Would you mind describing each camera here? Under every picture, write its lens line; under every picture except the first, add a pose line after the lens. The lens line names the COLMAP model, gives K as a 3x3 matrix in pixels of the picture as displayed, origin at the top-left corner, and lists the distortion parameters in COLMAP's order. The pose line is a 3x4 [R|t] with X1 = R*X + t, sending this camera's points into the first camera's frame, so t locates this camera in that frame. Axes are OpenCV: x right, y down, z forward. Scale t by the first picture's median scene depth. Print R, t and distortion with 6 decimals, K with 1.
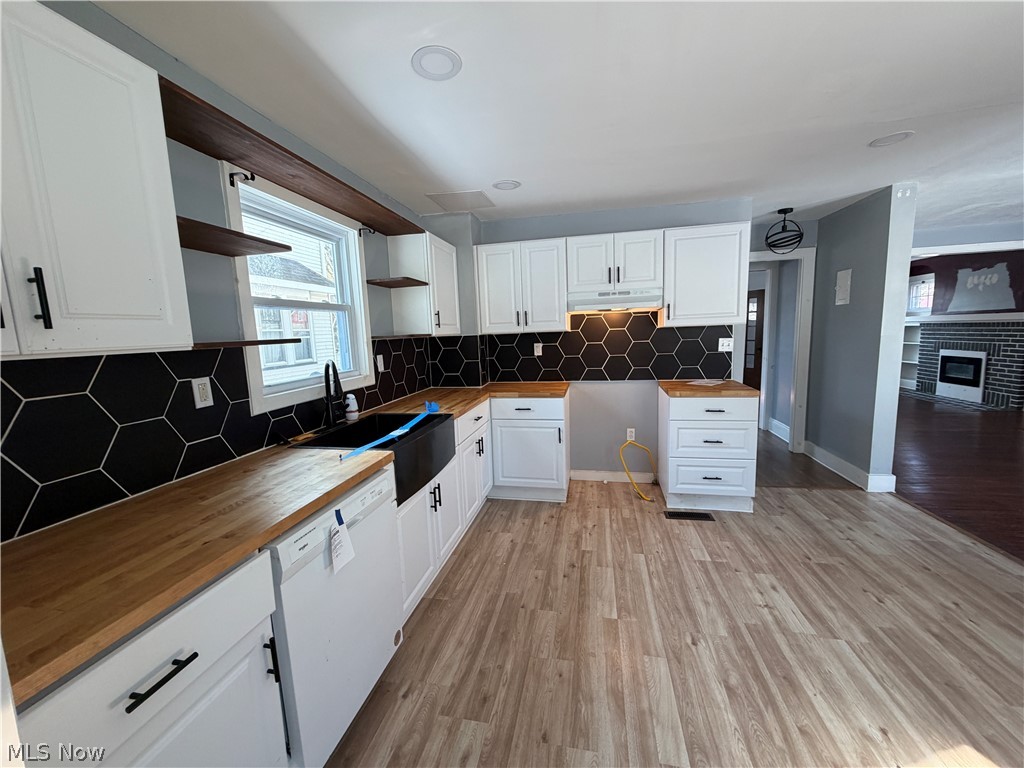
lens RADIAL K [[408.6, 0, 510.7], [0, 408.6, 383.1], [0, 0, 1]] dist [0.002222, 0.000261]
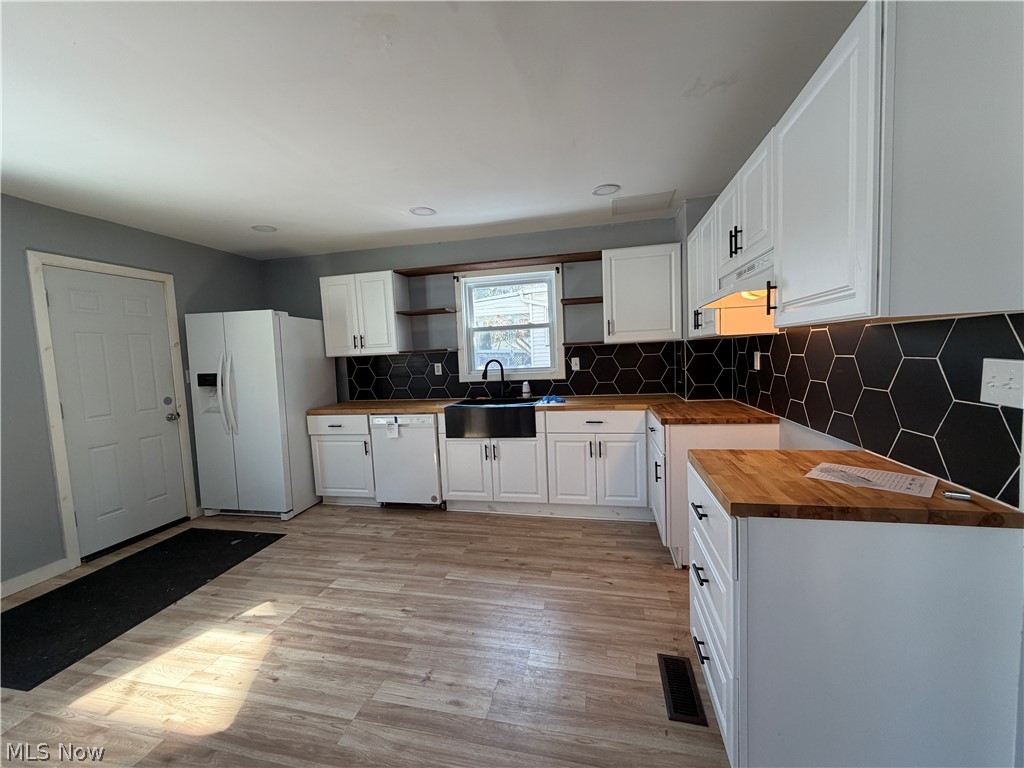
lens RADIAL K [[408.6, 0, 511.9], [0, 408.6, 385.8], [0, 0, 1]] dist [0.002222, 0.000261]
pose [[-0.009744, 0.119682, -0.992764, 0.775167], [-0.080235, 0.989517, 0.120078, -0.093906], [0.996728, 0.080824, -0.000039, 0.626764]]
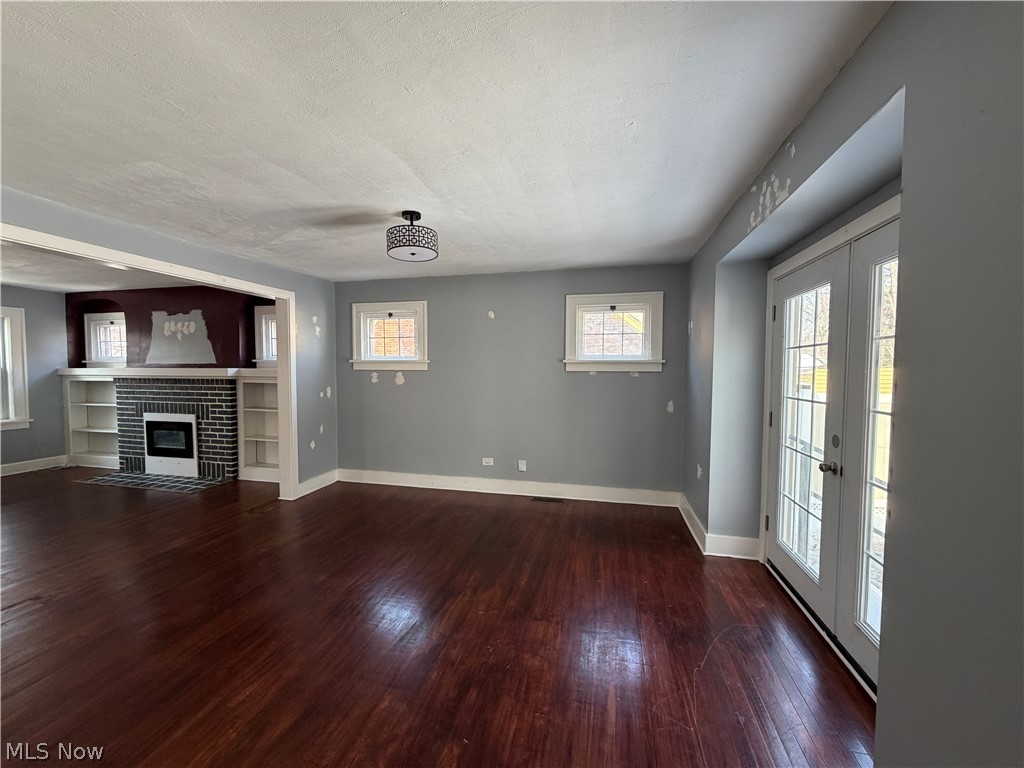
lens RADIAL K [[408.6, 0, 511.1], [0, 408.6, 385.2], [0, 0, 1]] dist [0.002222, 0.000261]
pose [[0.040155, -0.009257, 0.999151, 0.384025], [0.122968, 0.992402, 0.004253, -0.062567], [-0.991598, 0.122692, 0.040988, 0.347148]]
